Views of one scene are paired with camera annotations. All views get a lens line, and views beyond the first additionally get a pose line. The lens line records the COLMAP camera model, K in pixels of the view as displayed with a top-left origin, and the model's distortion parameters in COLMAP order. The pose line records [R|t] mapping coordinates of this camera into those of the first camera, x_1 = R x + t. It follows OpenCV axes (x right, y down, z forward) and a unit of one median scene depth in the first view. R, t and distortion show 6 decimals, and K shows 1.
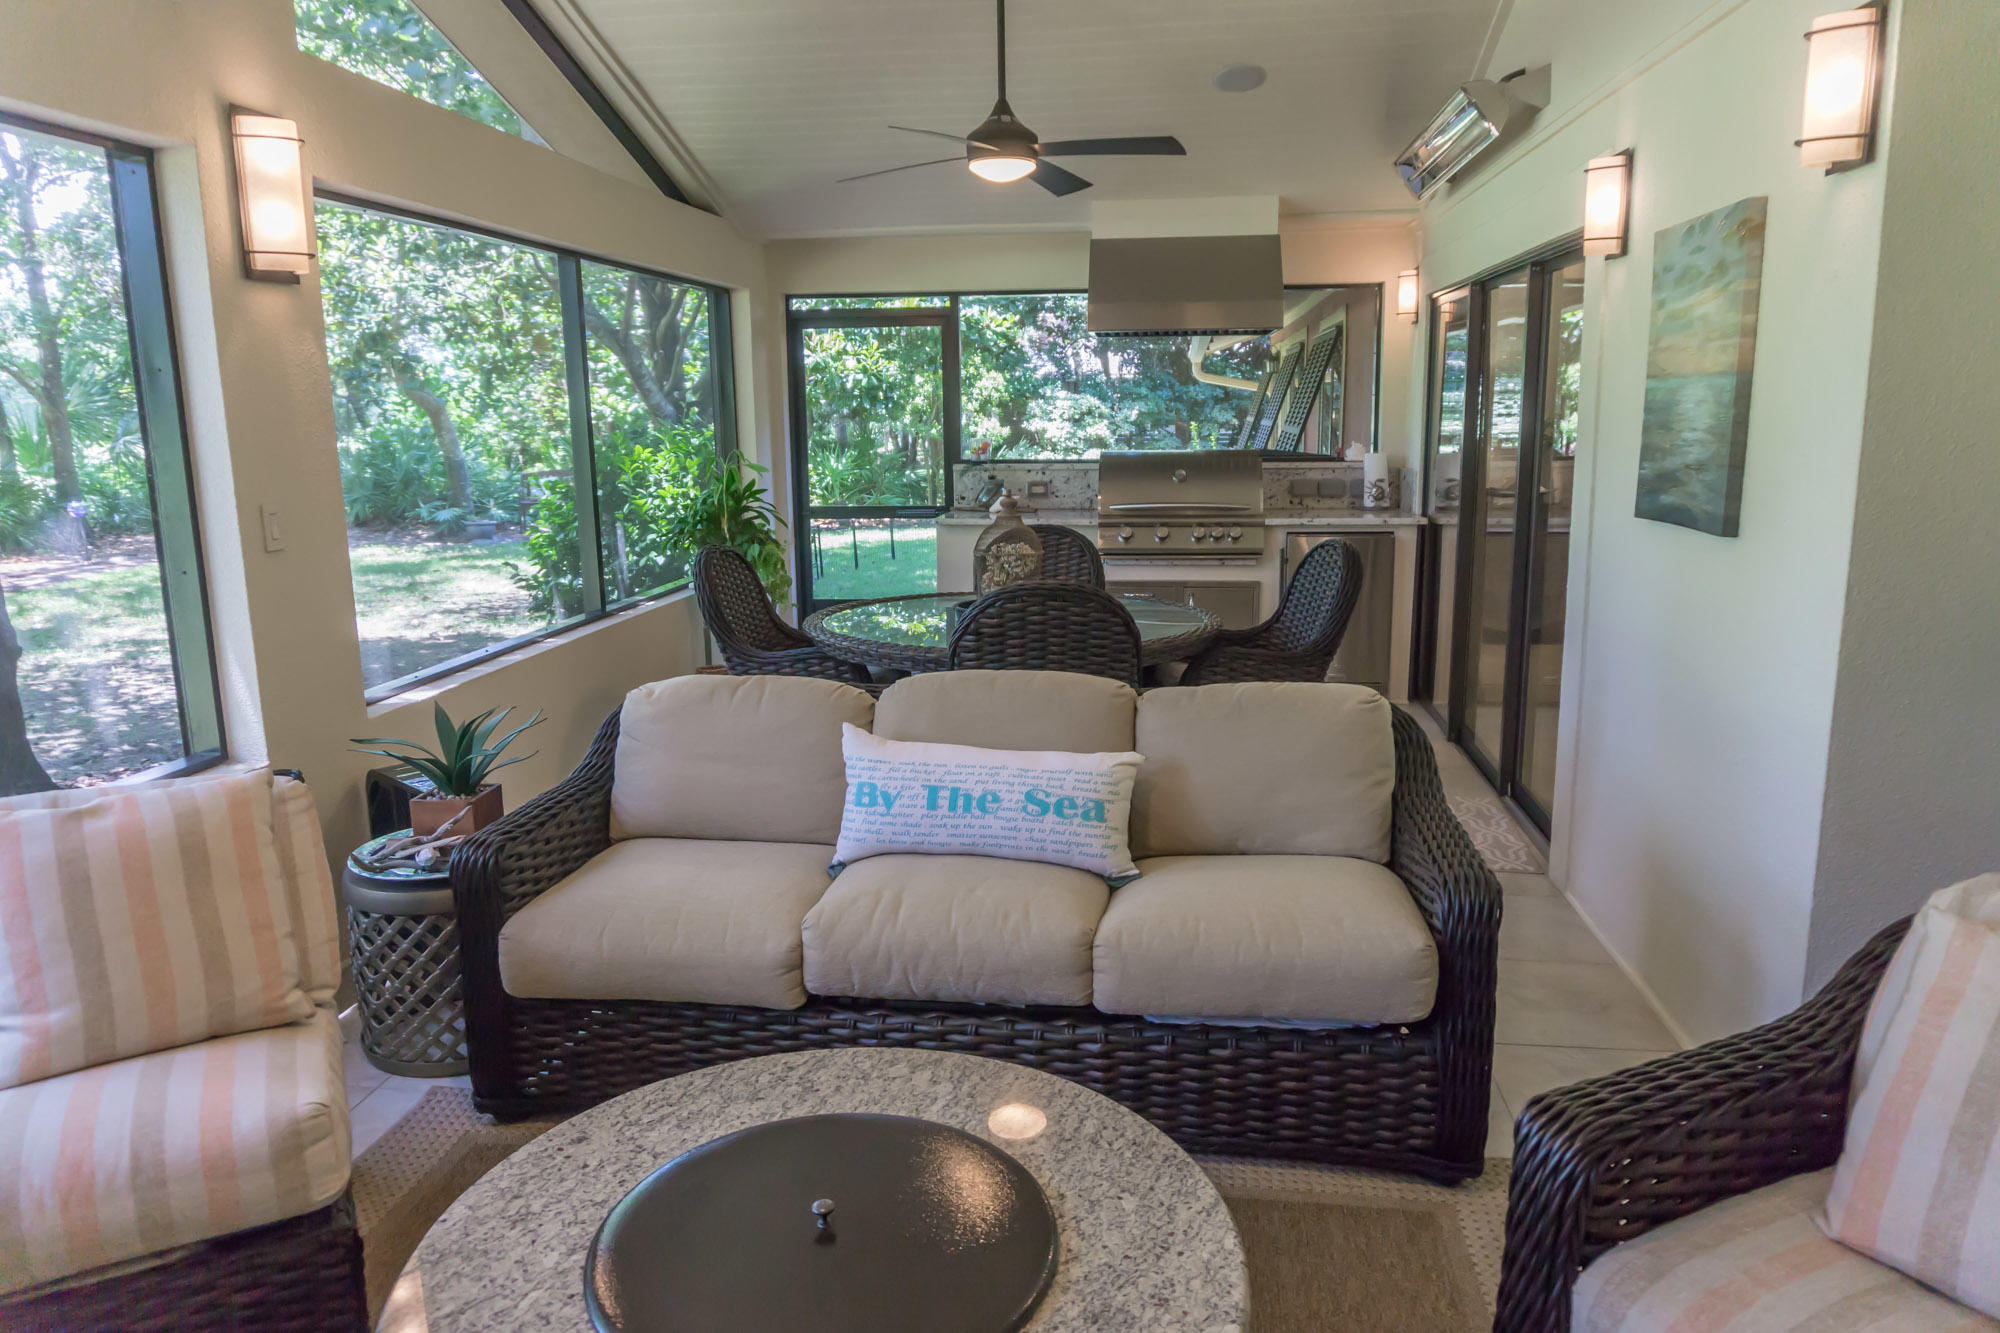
lens RADIAL K [[1340.5, 0, 1001.5], [0, 1340.5, 669.5], [0, 0, 1]] dist [-0.011060, -0.001903]
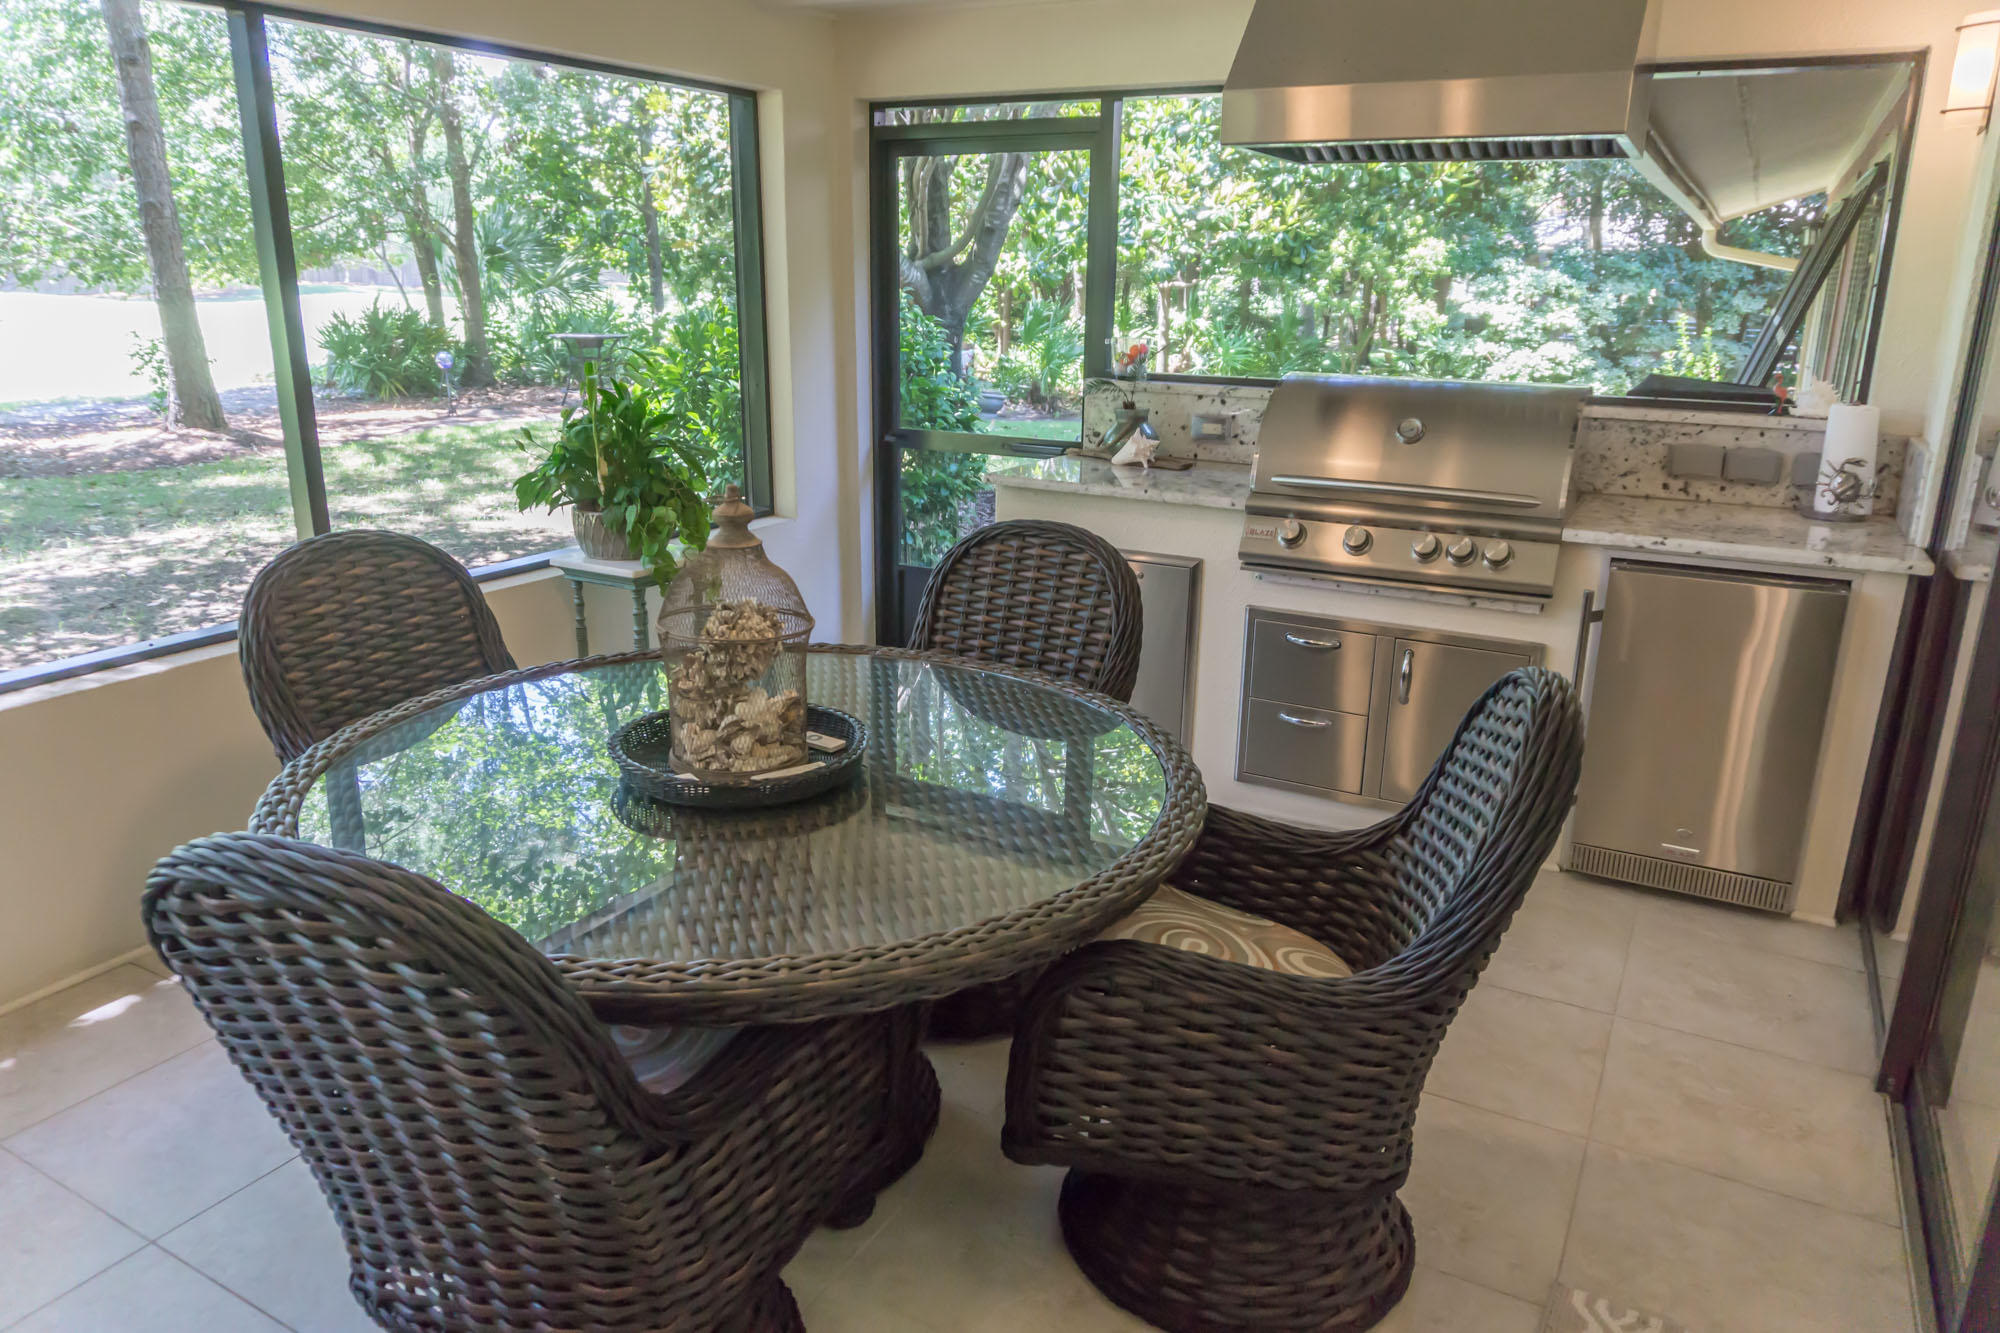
lens RADIAL K [[1340.5, 0, 998.5], [0, 1340.5, 661.7], [0, 0, 1]] dist [-0.011060, -0.001903]
pose [[0.929764, 0.125349, -0.346159, 0.164040], [-0.094380, 0.989985, 0.104990, -0.087583], [0.355852, -0.064945, 0.932283, 0.412509]]
